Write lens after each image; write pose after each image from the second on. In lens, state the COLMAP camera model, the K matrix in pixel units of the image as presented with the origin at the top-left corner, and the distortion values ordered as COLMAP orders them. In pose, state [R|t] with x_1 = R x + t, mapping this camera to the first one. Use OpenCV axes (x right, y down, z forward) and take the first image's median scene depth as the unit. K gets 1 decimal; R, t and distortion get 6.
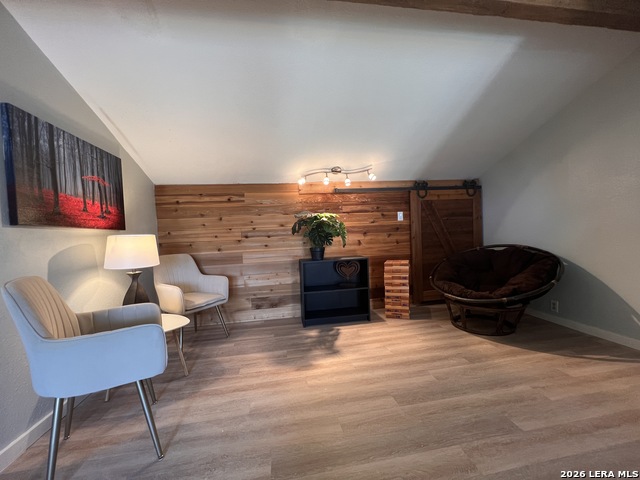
lens RADIAL K [[256.3, 0, 319.2], [0, 256.3, 239.2], [0, 0, 1]] dist [-0.001487, -0.000190]
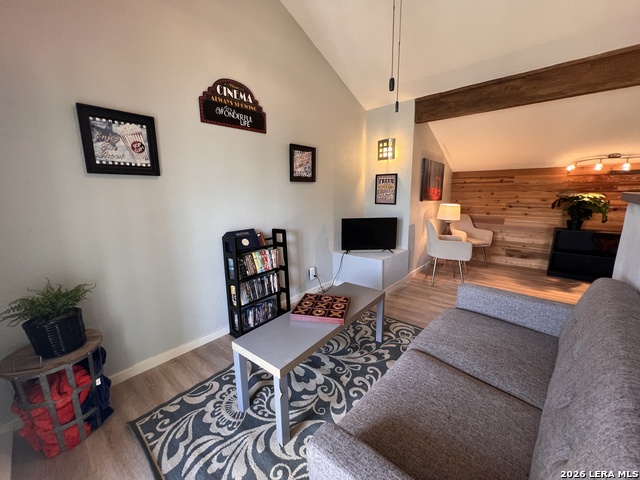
lens RADIAL K [[256.3, 0, 317.8], [0, 256.3, 241.2], [0, 0, 1]] dist [-0.001487, -0.000190]
pose [[0.634522, 0.184683, -0.750516, 0.160128], [-0.045398, 0.978262, 0.202343, -0.067044], [0.771570, -0.094319, 0.629113, -0.831634]]
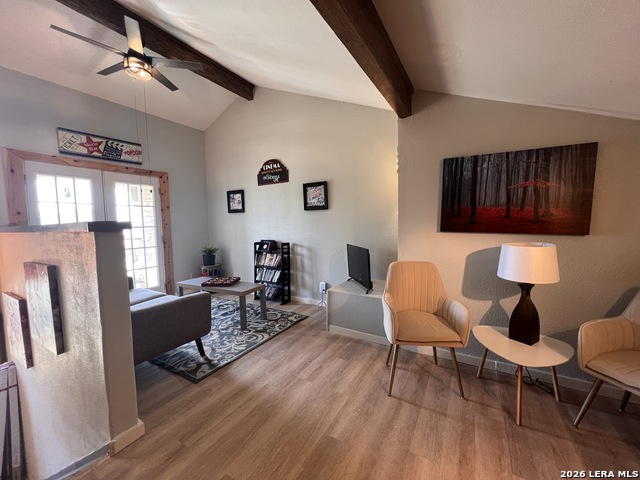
lens RADIAL K [[256.3, 0, 321.0], [0, 256.3, 242.5], [0, 0, 1]] dist [-0.001487, -0.000190]
pose [[-0.645068, 0.118437, -0.754891, 0.290389], [0.018514, 0.990047, 0.139511, -0.108743], [0.763901, 0.076018, -0.640841, 0.687265]]
